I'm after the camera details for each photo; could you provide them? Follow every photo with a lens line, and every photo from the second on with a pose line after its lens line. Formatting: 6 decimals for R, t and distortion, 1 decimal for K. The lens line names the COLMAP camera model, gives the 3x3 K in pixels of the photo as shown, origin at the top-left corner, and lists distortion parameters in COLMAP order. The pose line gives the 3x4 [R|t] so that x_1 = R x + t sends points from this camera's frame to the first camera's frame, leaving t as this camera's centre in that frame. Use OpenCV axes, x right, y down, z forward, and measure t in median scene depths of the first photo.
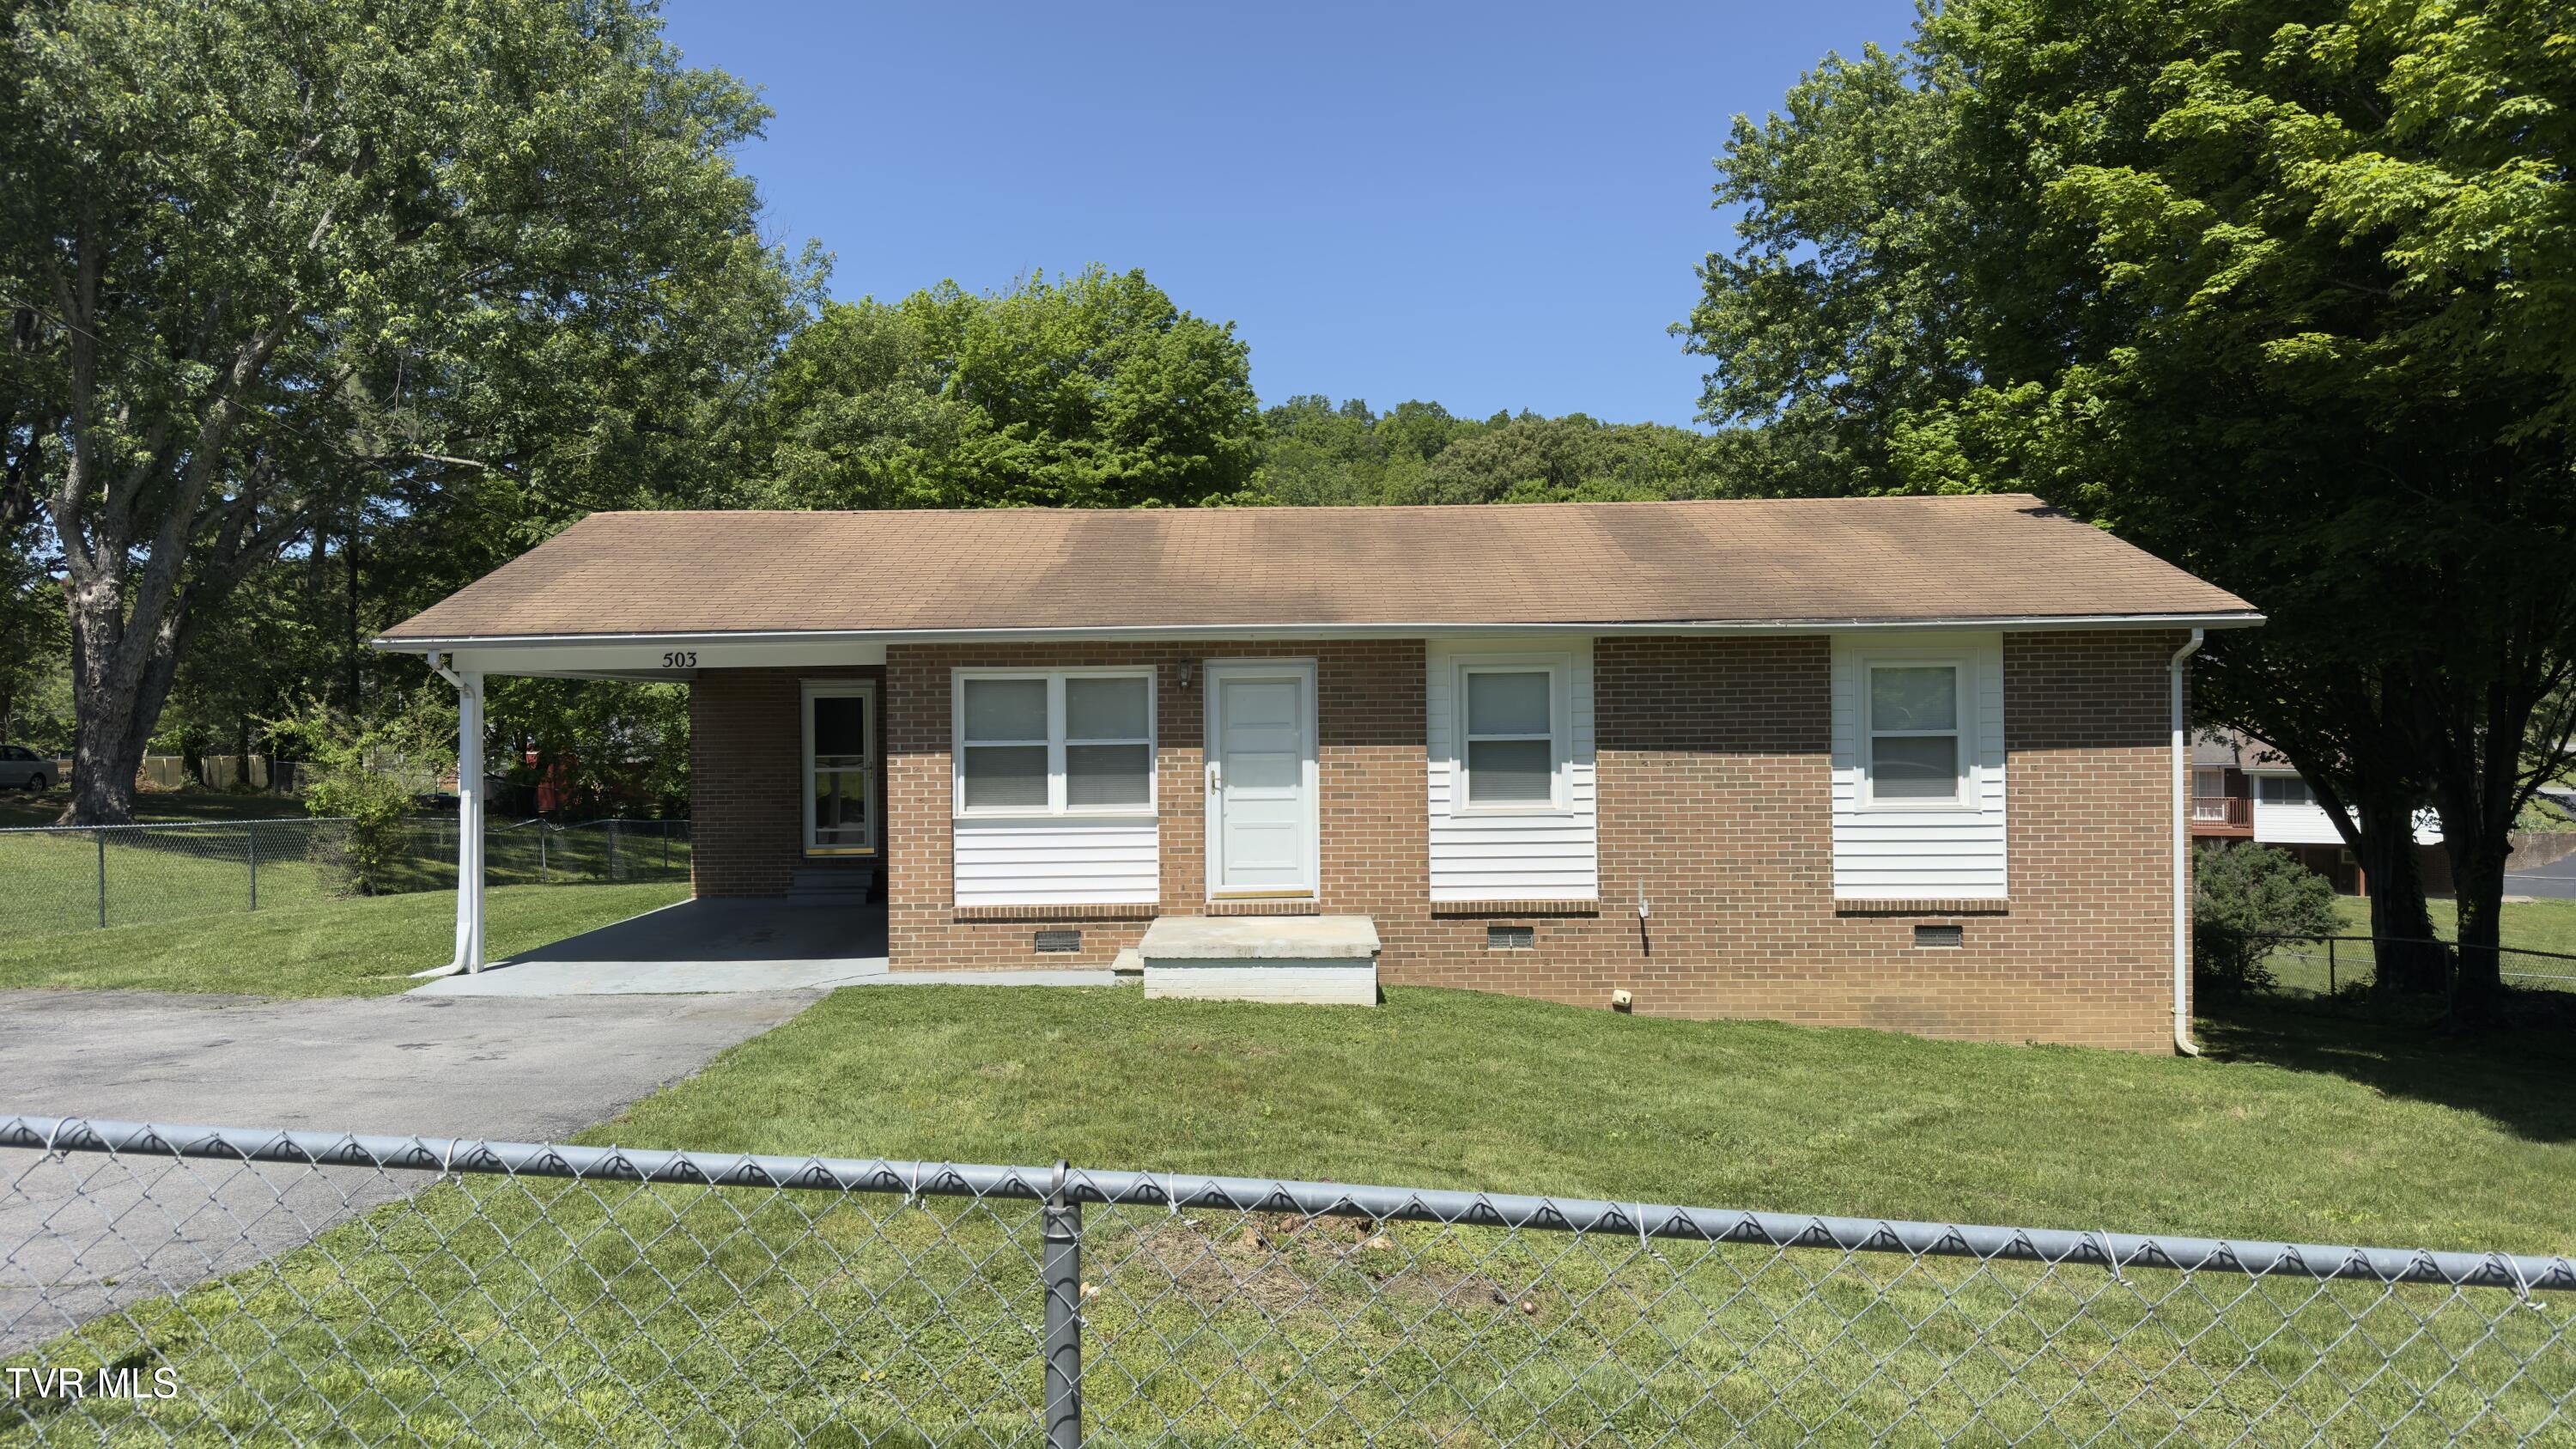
lens RADIAL K [[1764.1, 0, 1278.7], [0, 1764.1, 720.4], [0, 0, 1]] dist [0.195274, -0.341190]
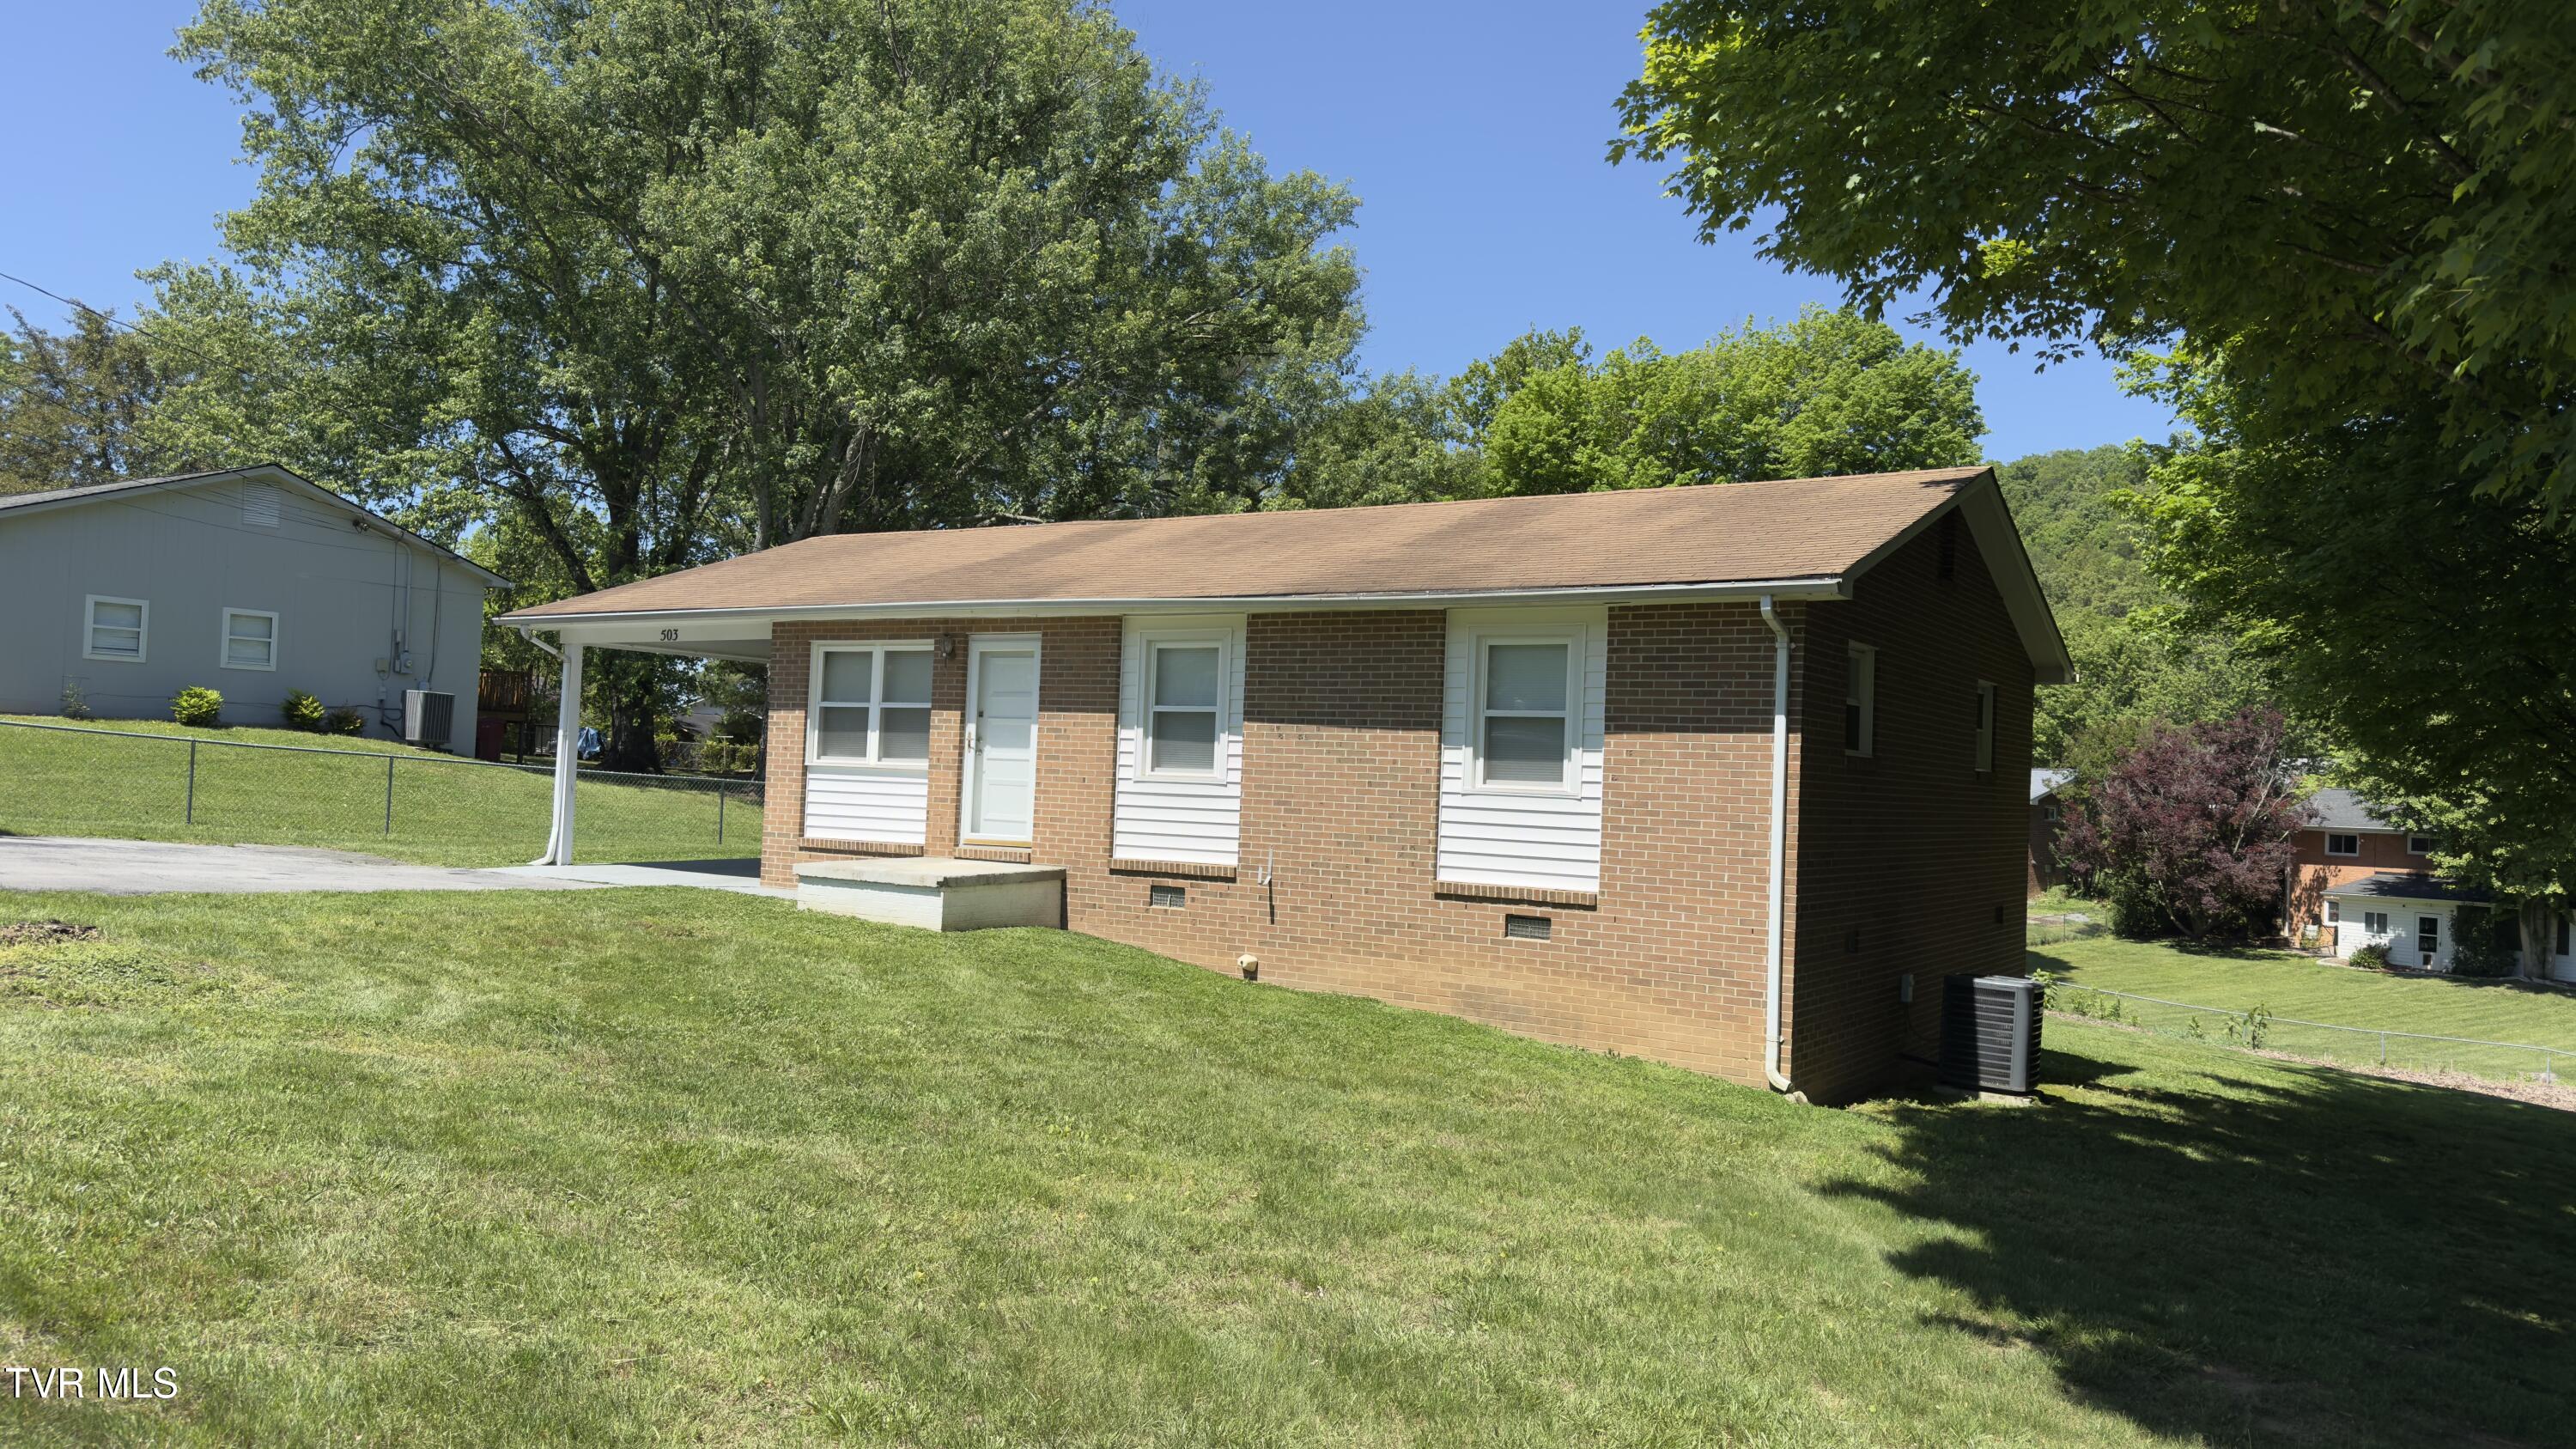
lens RADIAL K [[1768.6, 0, 1288.0], [0, 1768.6, 724.5], [0, 0, 1]] dist [0.165368, -0.252222]
pose [[0.845089, 0.027350, -0.533925, 0.749799], [-0.046833, 0.998639, -0.022972, 0.040518], [0.532570, 0.044419, 0.845220, 0.139113]]
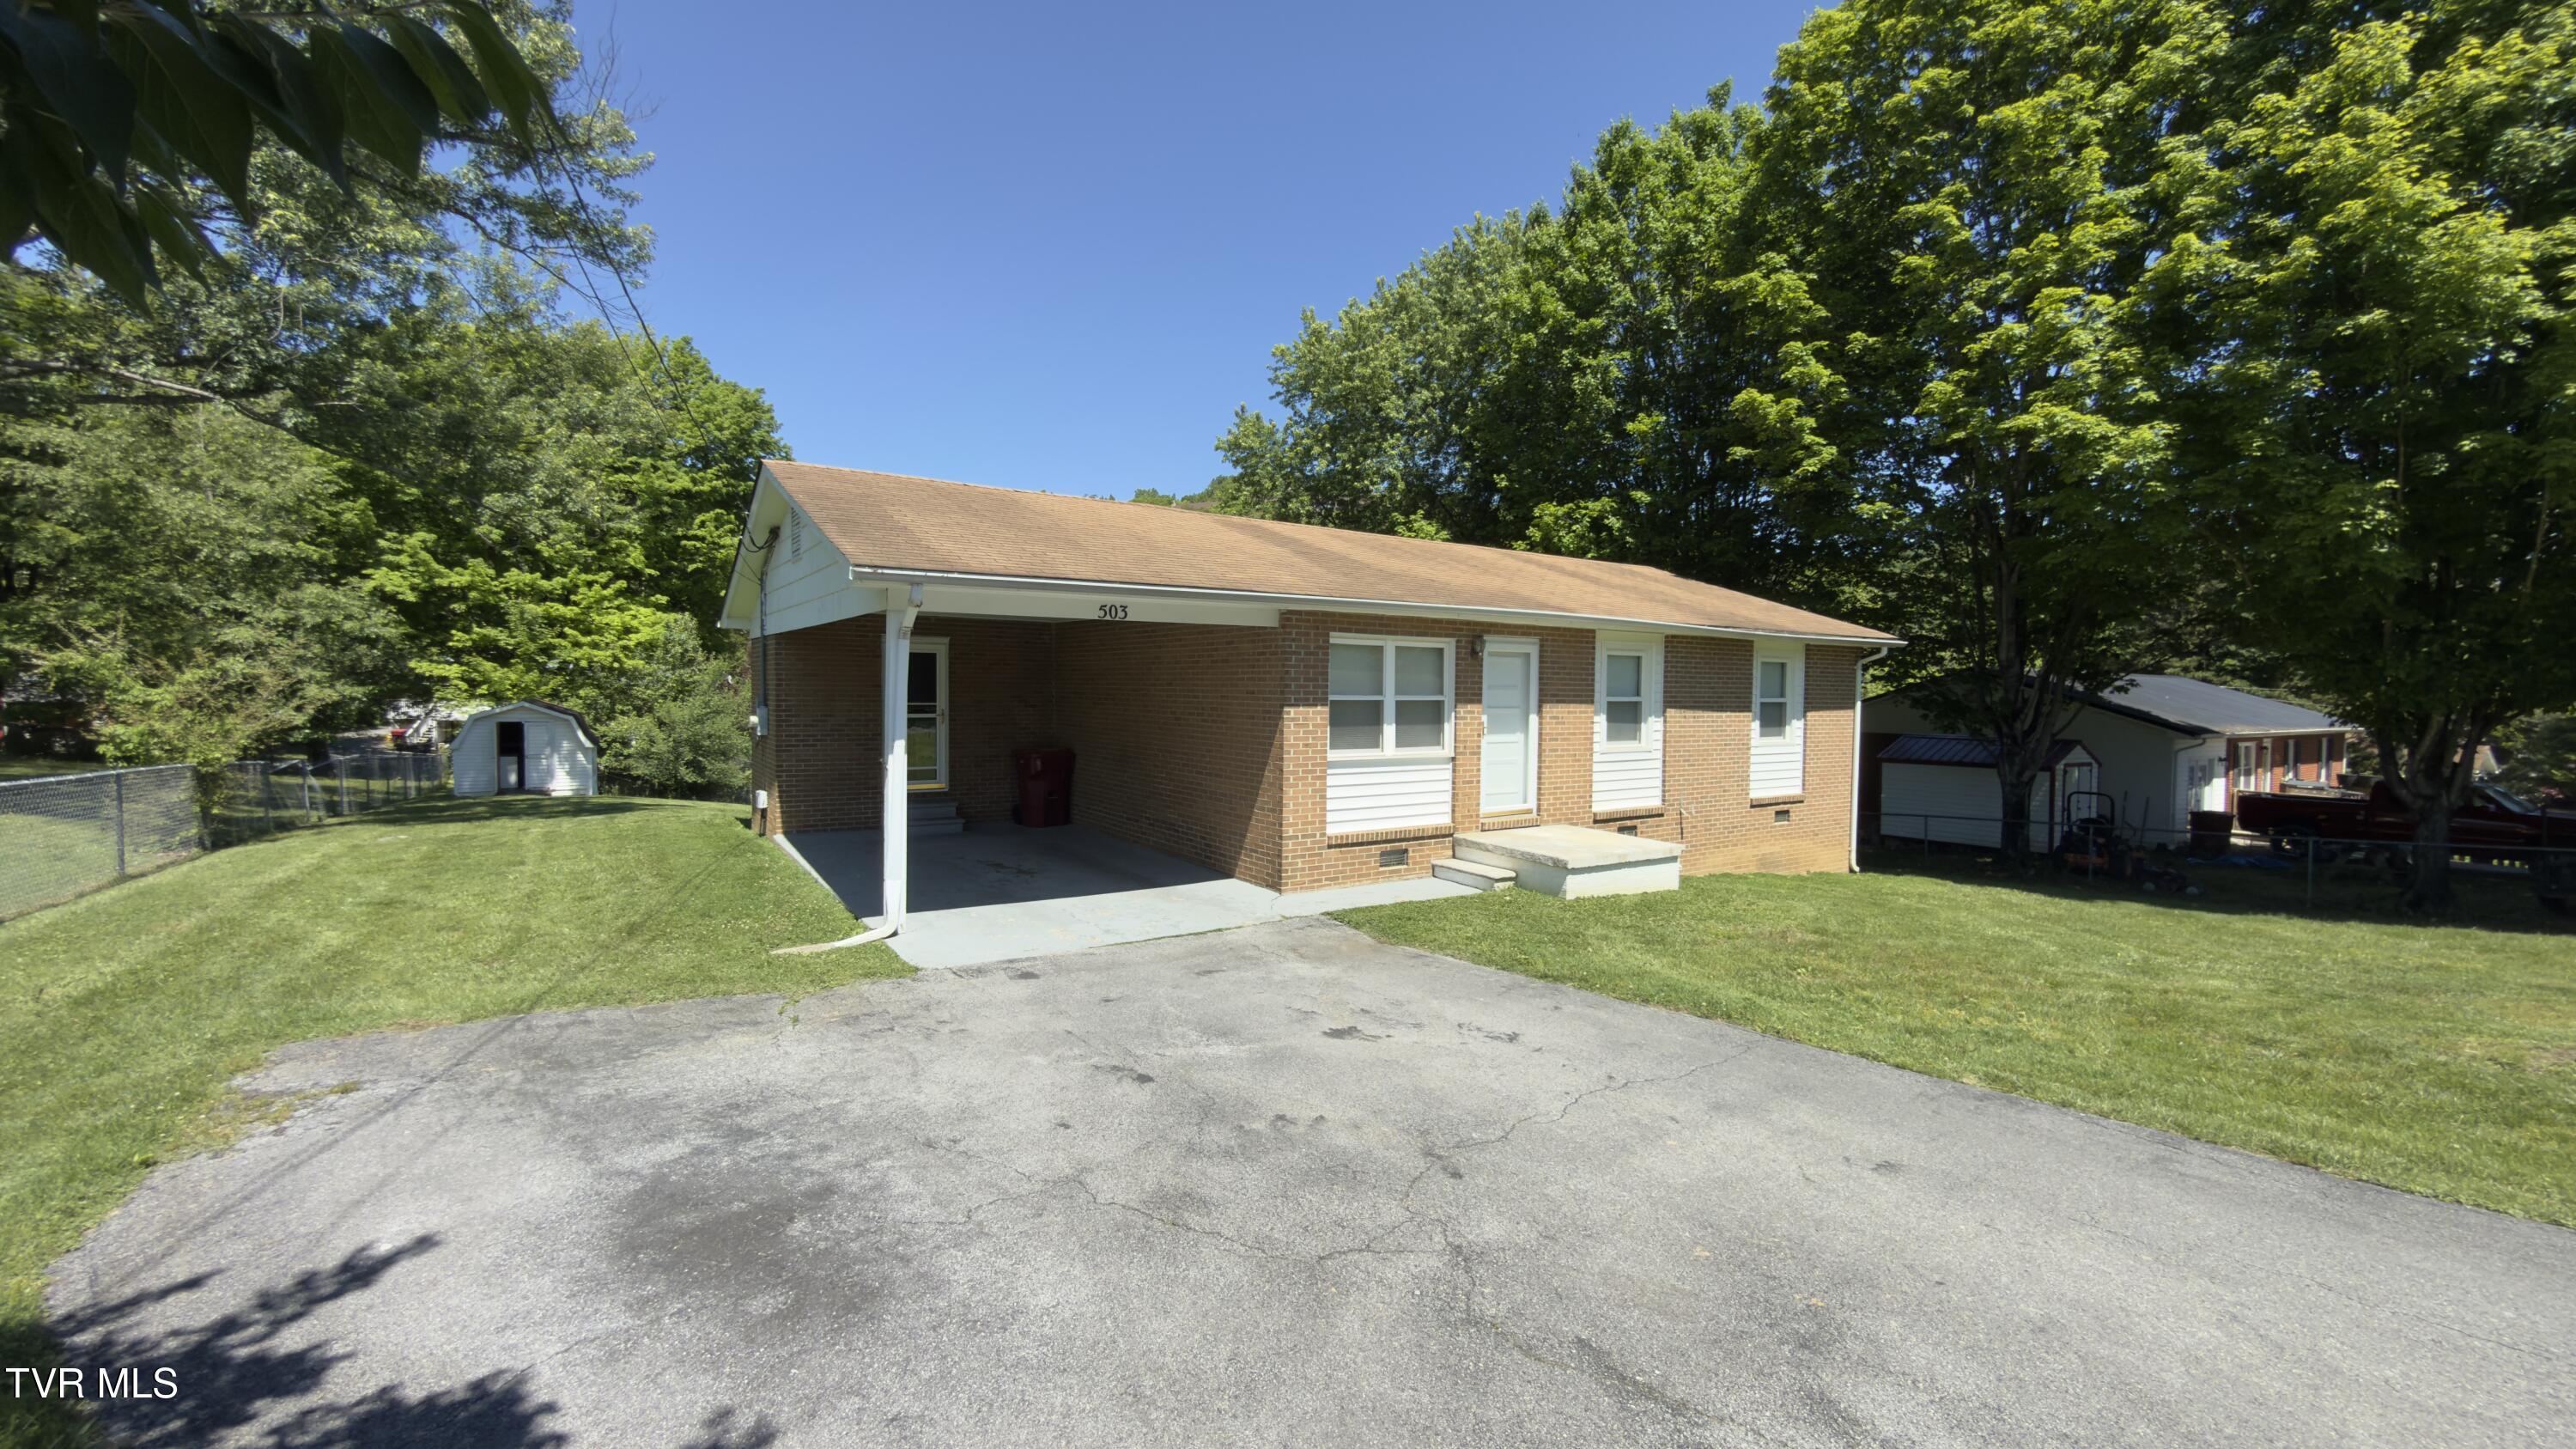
lens RADIAL K [[1021.7, 0, 1288.0], [0, 1021.7, 724.5], [0, 0, 1]] dist [-0.000346, -0.000063]
pose [[0.820958, 0.001482, 0.570987, -0.591752], [-0.022539, 0.999301, 0.029812, 0.011499], [-0.570544, -0.037344, 0.820418, 0.458877]]
